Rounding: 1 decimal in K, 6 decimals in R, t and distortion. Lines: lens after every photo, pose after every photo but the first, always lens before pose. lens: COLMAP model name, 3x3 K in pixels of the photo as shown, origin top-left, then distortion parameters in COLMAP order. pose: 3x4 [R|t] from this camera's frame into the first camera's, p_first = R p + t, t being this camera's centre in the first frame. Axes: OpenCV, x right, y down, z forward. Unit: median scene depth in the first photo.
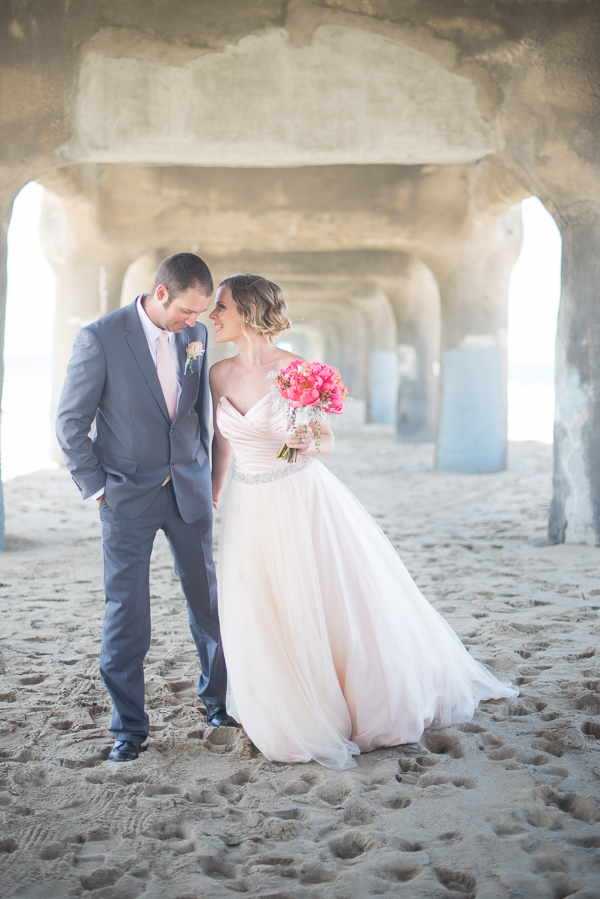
lens RADIAL K [[1423.0, 0, 284.0], [0, 1423.0, 415.4], [0, 0, 1]] dist [-0.126317, 0.013968]
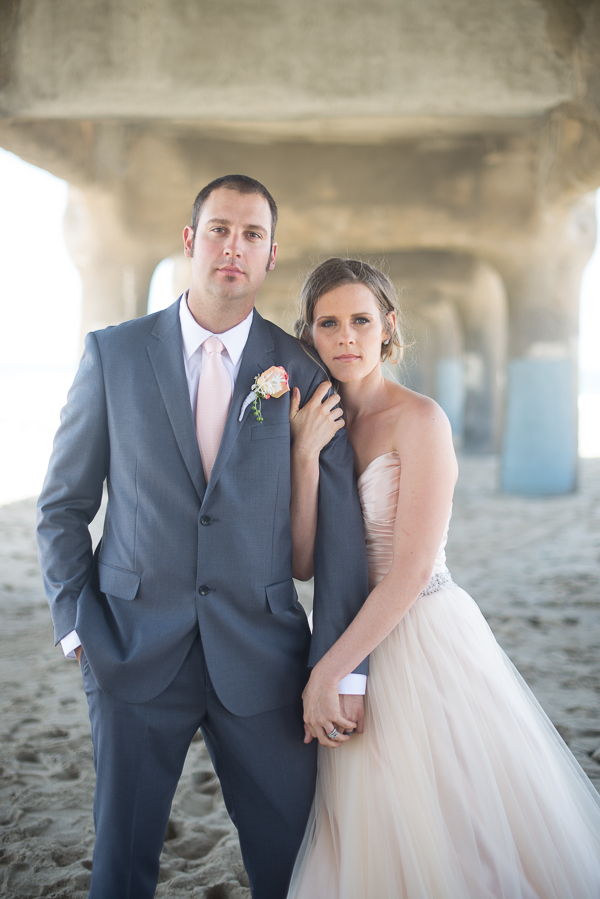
lens RADIAL K [[1302.9, 0, 300.0], [0, 1302.9, 449.5], [0, 0, 1]] dist [-0.133001, -0.028811]
pose [[0.998666, 0.004338, -0.051444, 0.040795], [-0.003098, 0.999704, 0.024149, -0.016383], [0.051534, -0.023957, 0.998384, 0.306921]]
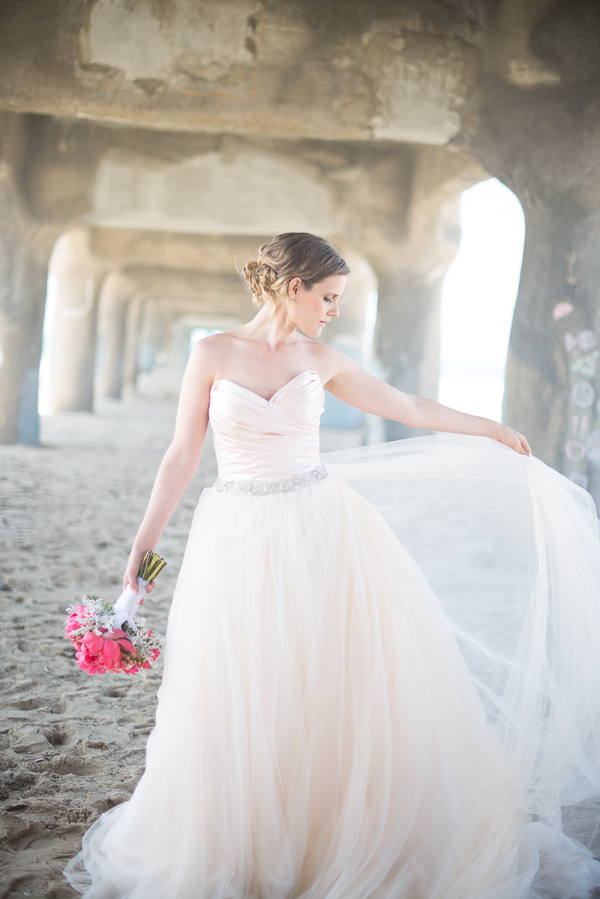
lens RADIAL K [[1282.9, 0, 300.0], [0, 1282.9, 449.5], [0, 0, 1]] dist [-0.131696, 0.021916]
pose [[0.996587, 0.046982, 0.067872, 0.010296], [-0.049588, 0.998076, 0.037232, 0.021980], [-0.065992, -0.040470, 0.996999, -0.551438]]
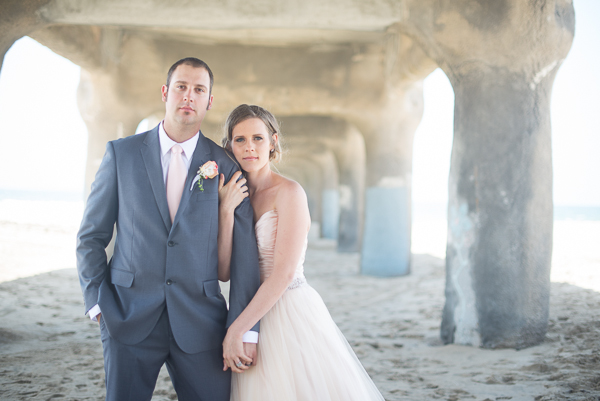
lens RADIAL K [[880.7, 0, 300.0], [0, 880.7, 200.5], [0, 0, 1]] dist [-0.132319, -0.011046]
pose [[0.999562, 0.016430, 0.024616, 0.046596], [-0.015546, 0.999243, -0.035654, -0.003525], [-0.025184, 0.035256, 0.999061, 0.253070]]
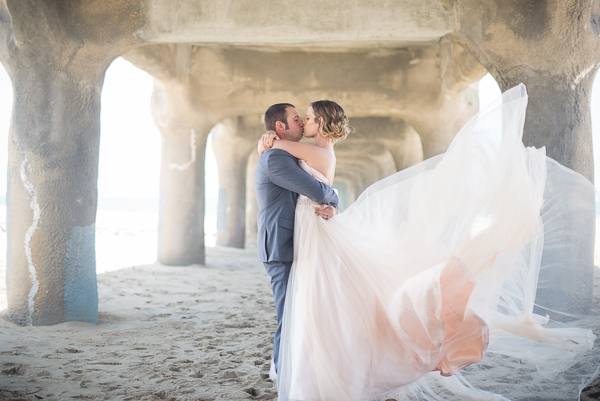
lens RADIAL K [[891.6, 0, 300.0], [0, 891.6, 200.5], [0, 0, 1]] dist [-0.147146, 0.100256]
pose [[0.999238, -0.004332, -0.038802, 0.033178], [0.002830, 0.999248, -0.038675, 0.009430], [0.038940, 0.038536, 0.998498, 0.143909]]
